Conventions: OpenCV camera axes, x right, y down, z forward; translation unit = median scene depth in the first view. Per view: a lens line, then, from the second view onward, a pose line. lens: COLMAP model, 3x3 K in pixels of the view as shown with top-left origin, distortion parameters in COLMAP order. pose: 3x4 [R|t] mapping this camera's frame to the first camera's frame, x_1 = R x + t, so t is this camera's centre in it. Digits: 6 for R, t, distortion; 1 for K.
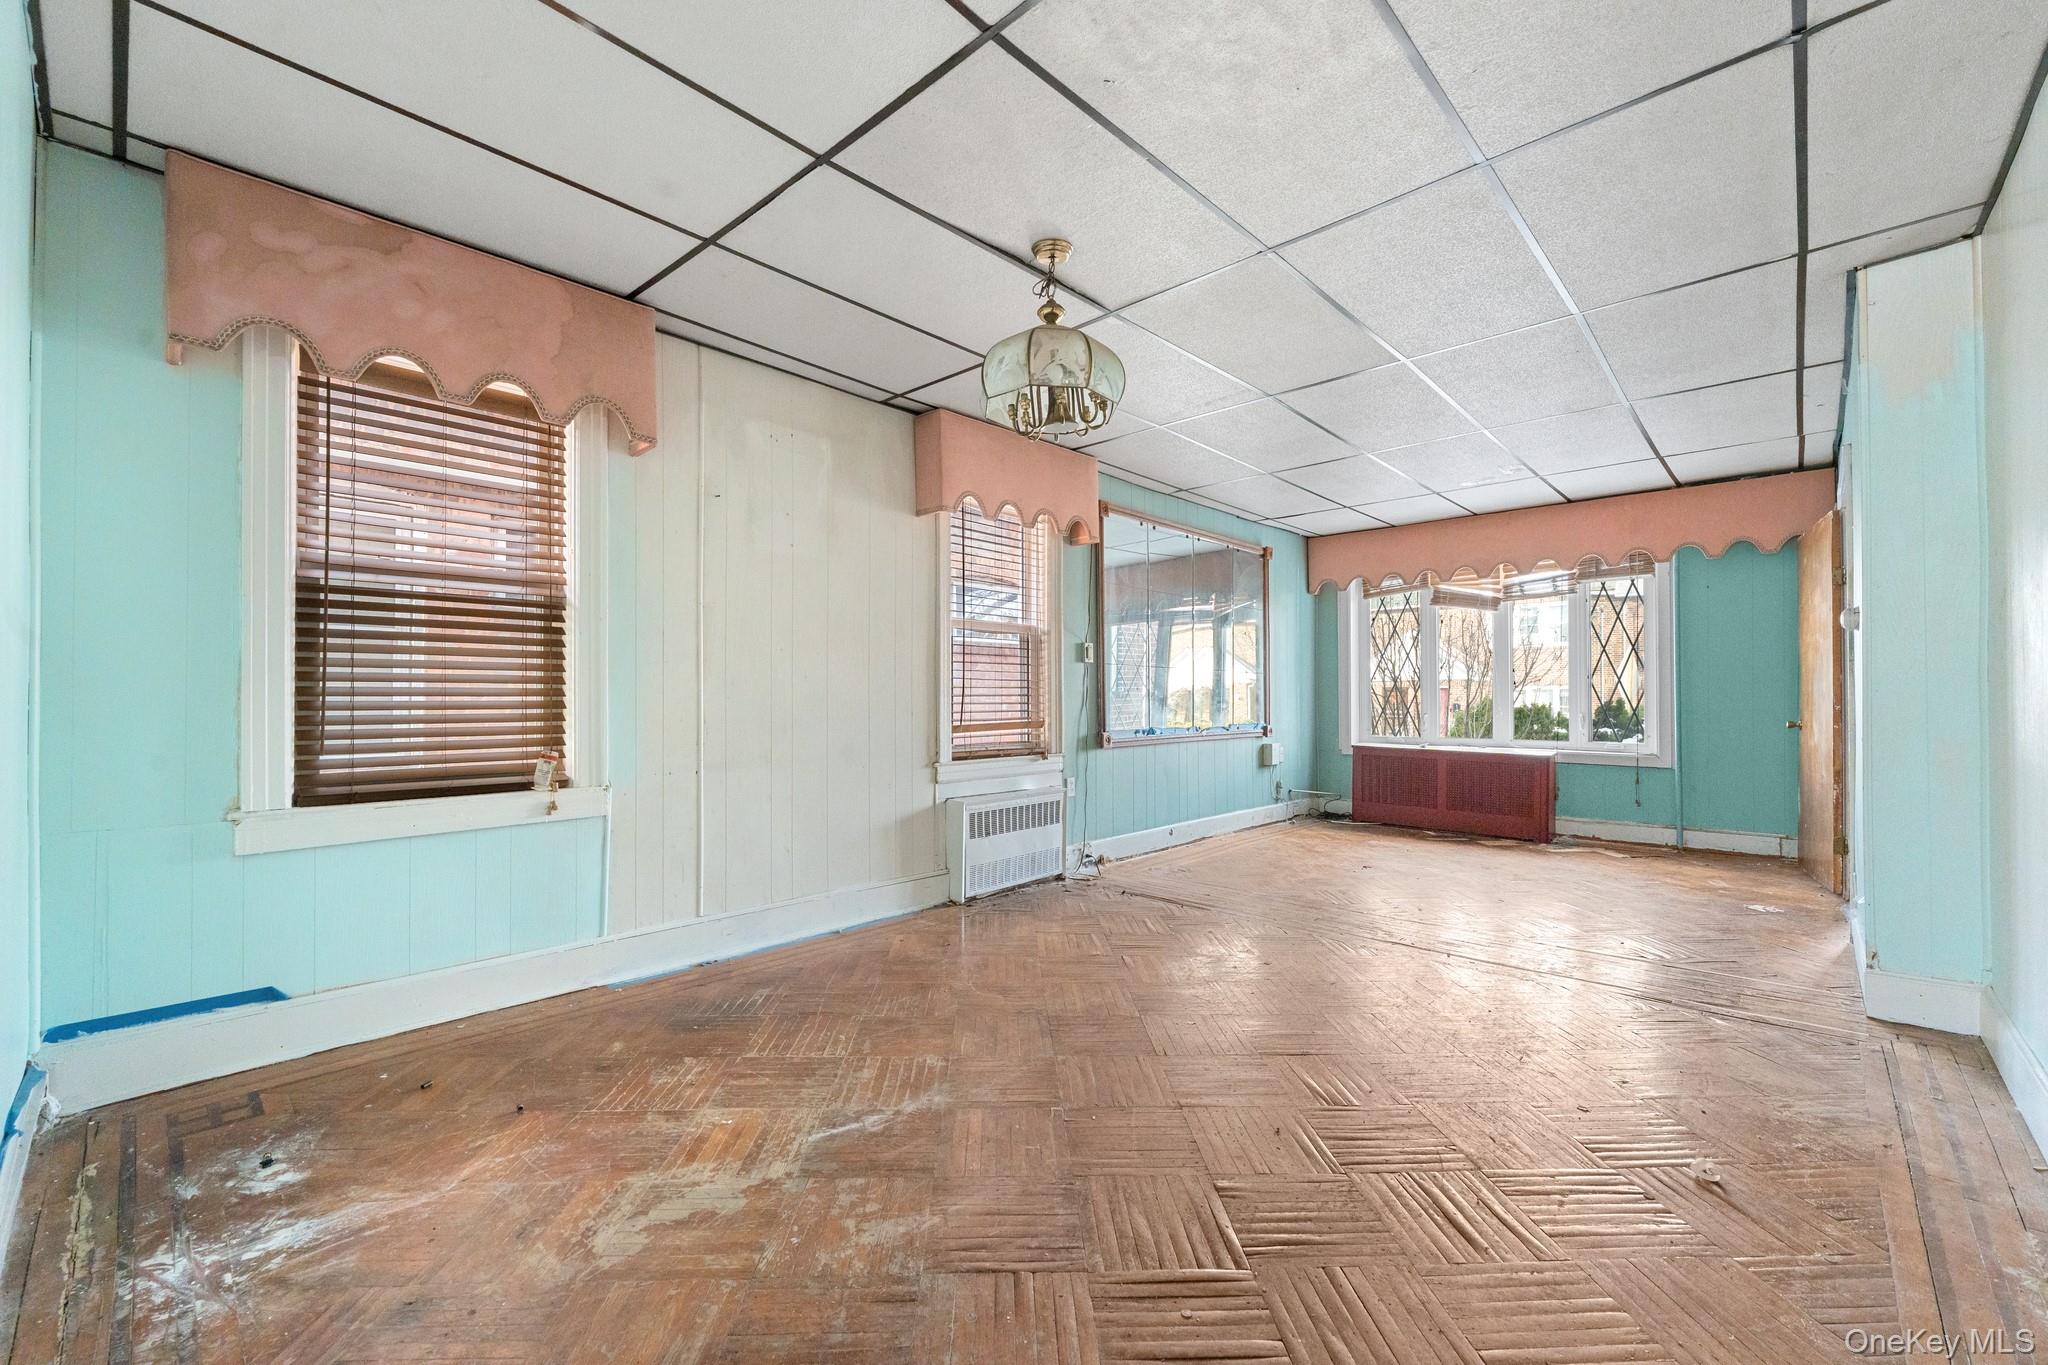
lens RADIAL K [[832.3, 0, 1036.3], [0, 832.3, 695.5], [0, 0, 1]] dist [-0.000918, -0.000846]
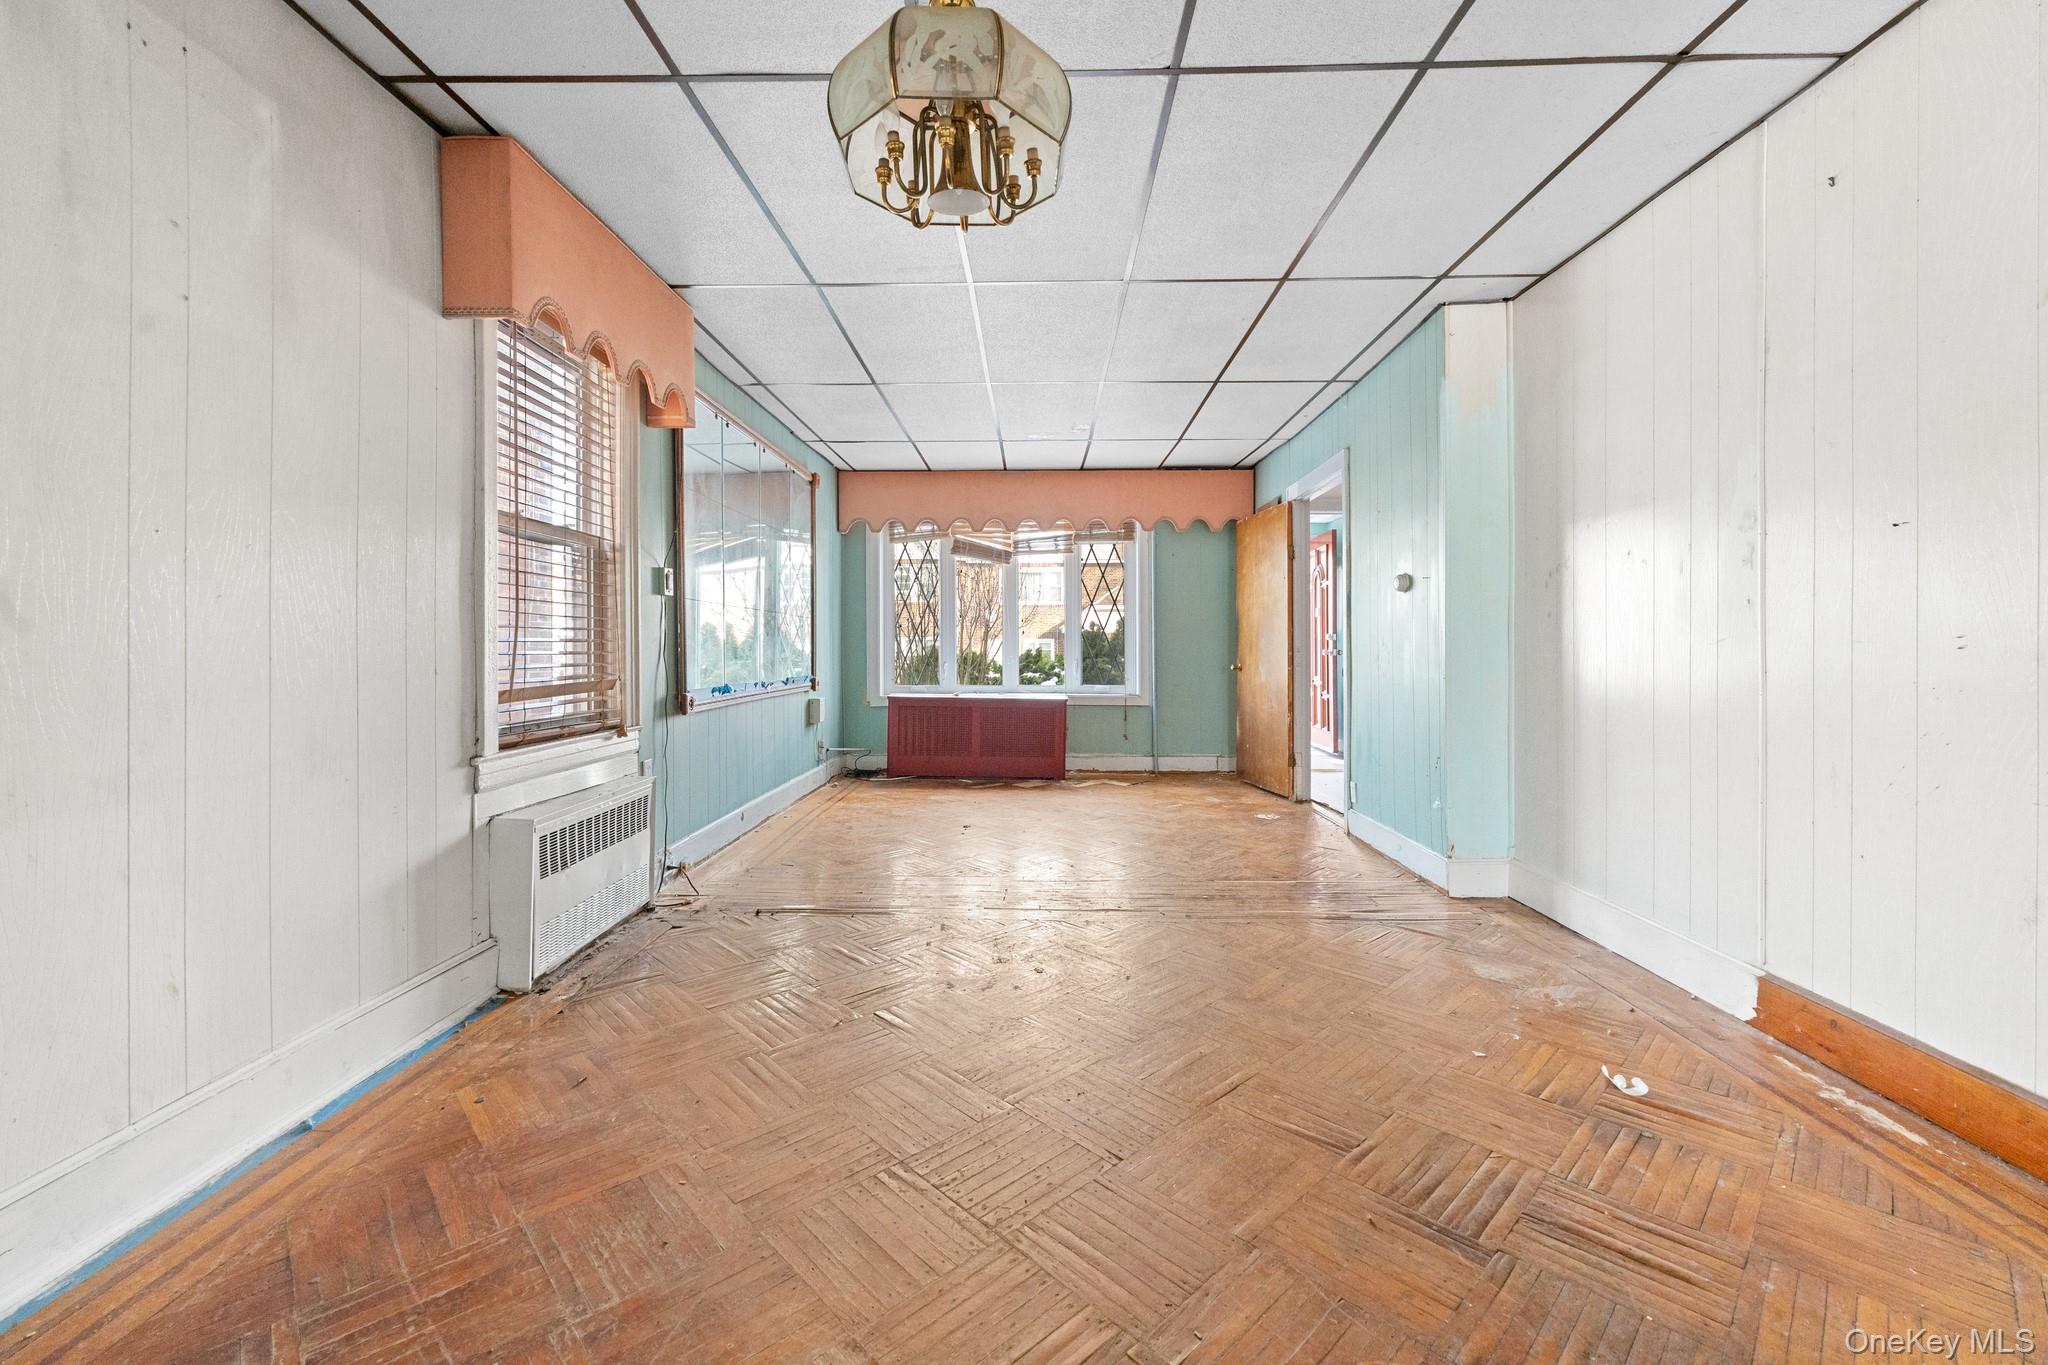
lens RADIAL K [[832.3, 0, 1027.2], [0, 832.3, 644.0], [0, 0, 1]] dist [-0.000918, -0.000846]
pose [[0.749977, 0.003246, 0.661456, -0.153428], [-0.002333, 0.999995, -0.002262, 0.002689], [-0.661460, 0.000154, 0.749981, 0.229206]]
